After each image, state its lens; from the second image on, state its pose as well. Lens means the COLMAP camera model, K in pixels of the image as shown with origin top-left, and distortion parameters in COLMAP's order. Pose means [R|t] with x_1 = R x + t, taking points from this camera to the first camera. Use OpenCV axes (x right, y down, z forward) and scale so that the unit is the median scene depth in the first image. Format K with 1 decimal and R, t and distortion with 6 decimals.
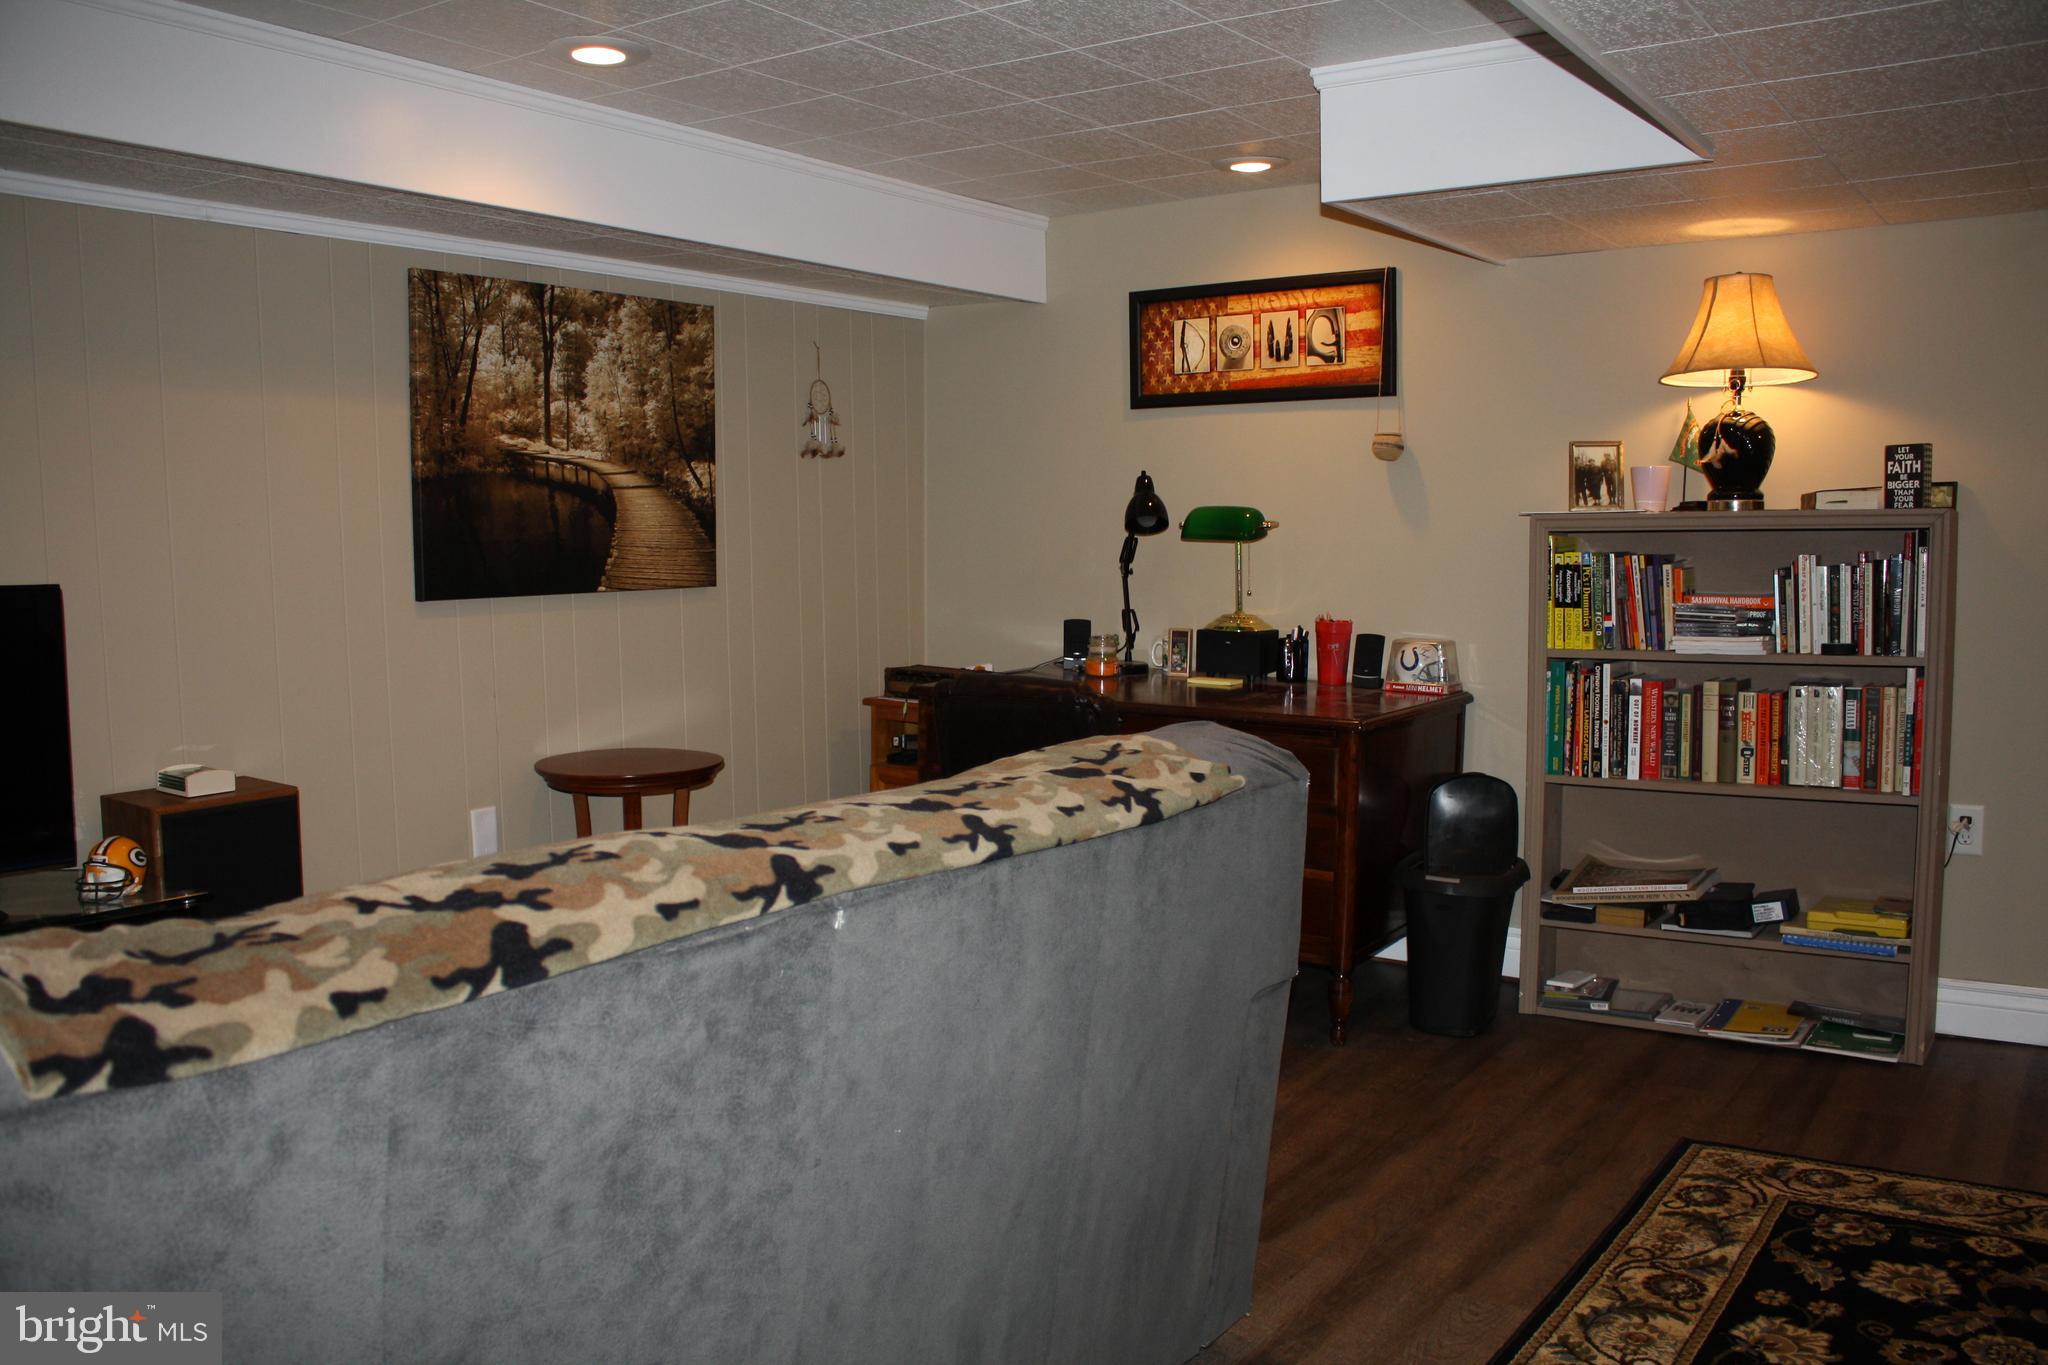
lens RADIAL K [[1714.6, 0, 1014.9], [0, 1714.6, 693.3], [0, 0, 1]] dist [-0.166495, 0.148444]
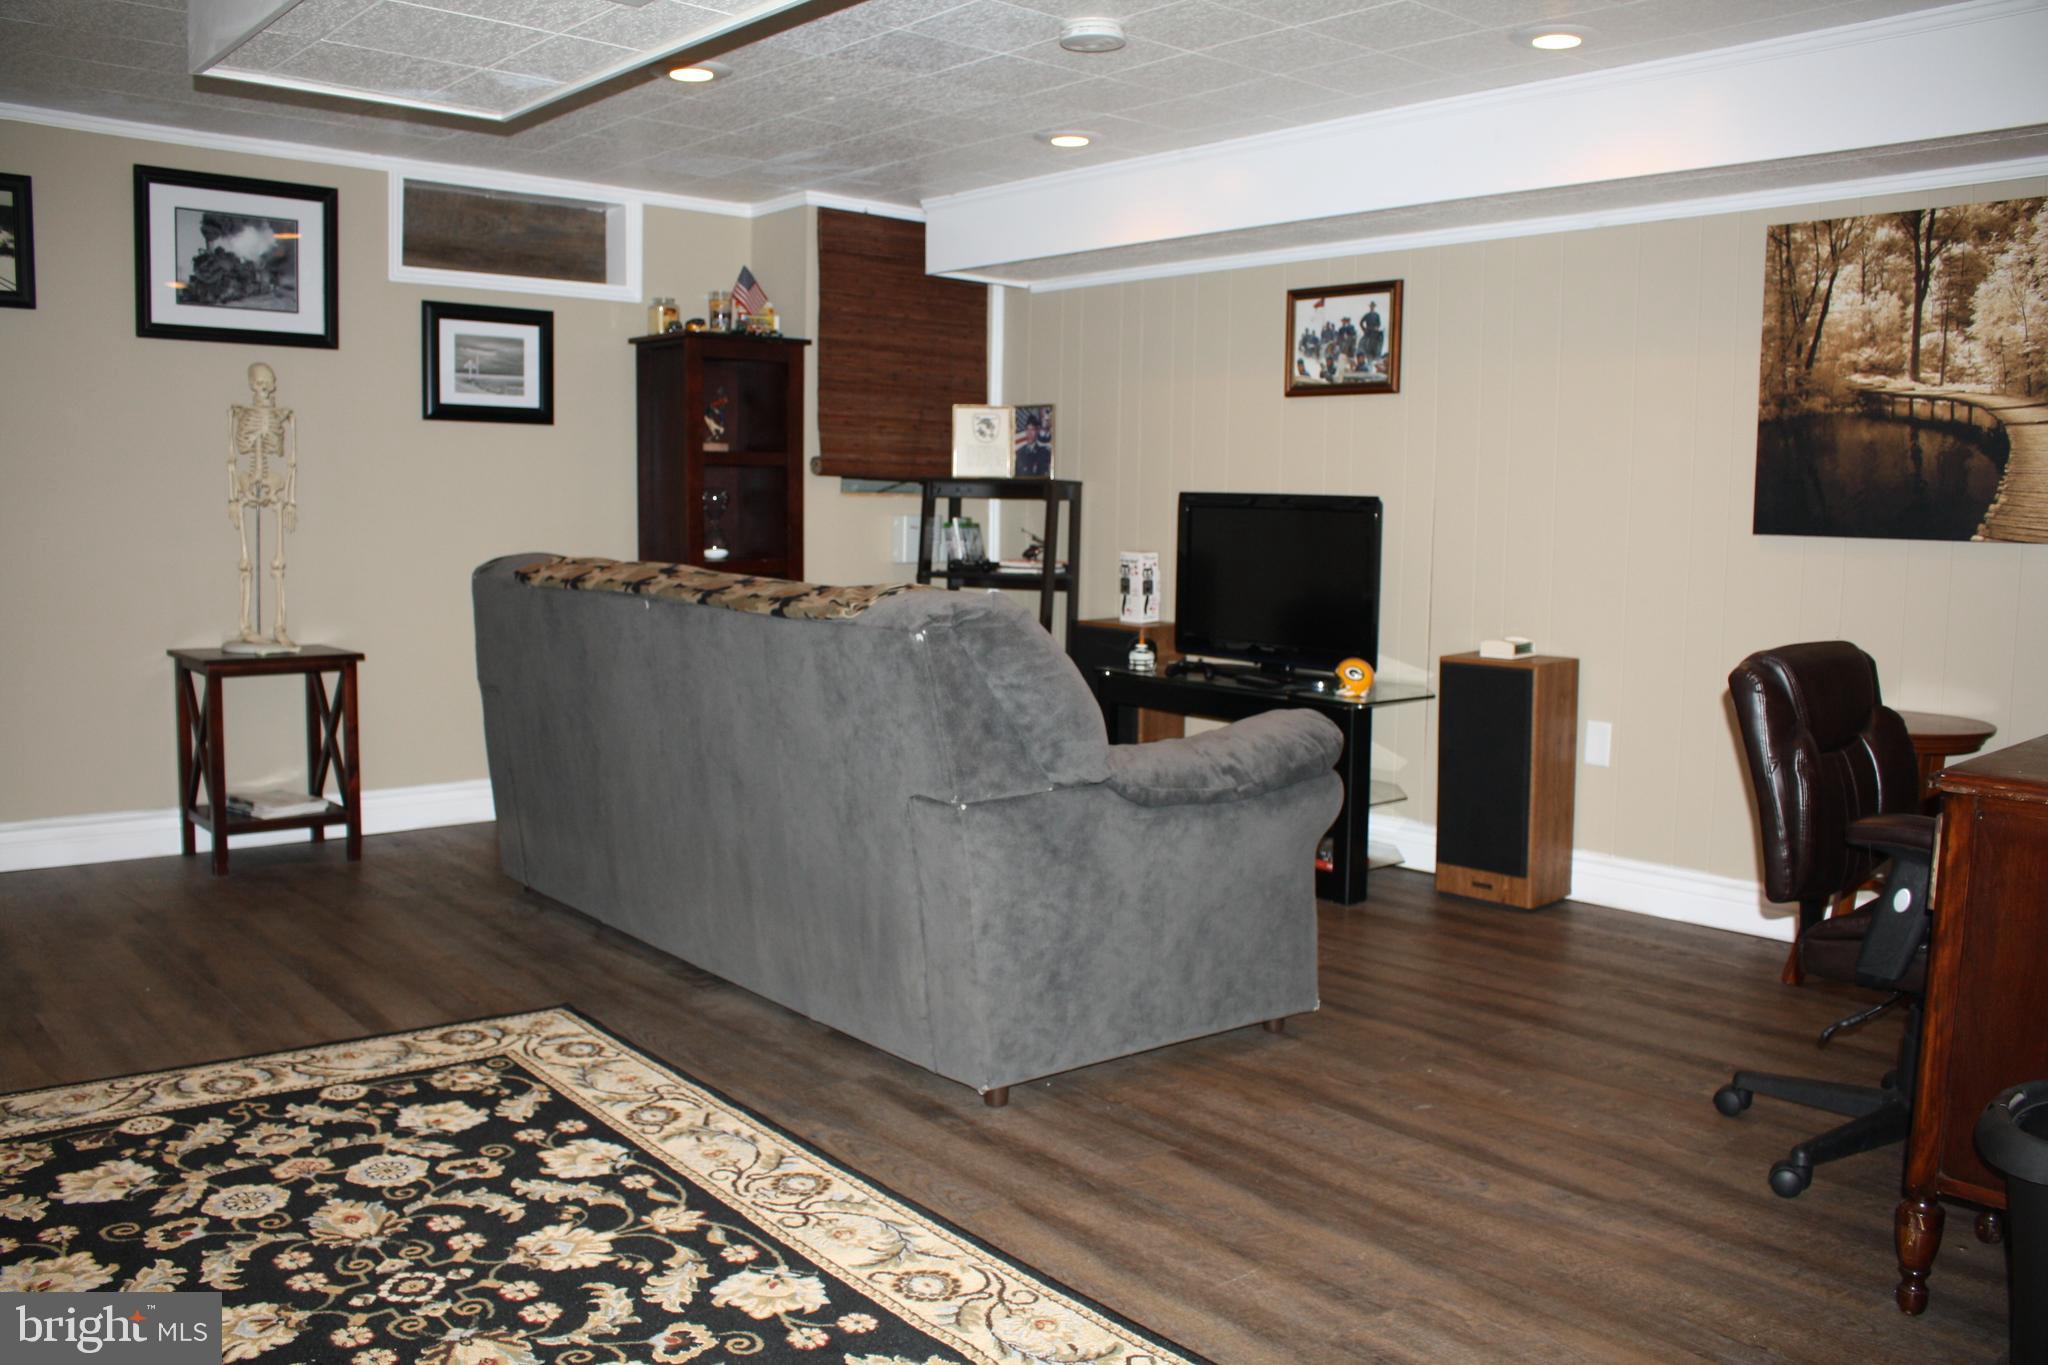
lens RADIAL K [[1714.6, 0, 1014.9], [0, 1714.6, 693.3], [0, 0, 1]] dist [-0.166495, 0.148444]
pose [[-0.258556, 0.109702, -0.959747, 0.770916], [-0.106890, 0.984181, 0.141291, -0.052211], [0.960064, 0.139119, -0.242740, 0.776365]]
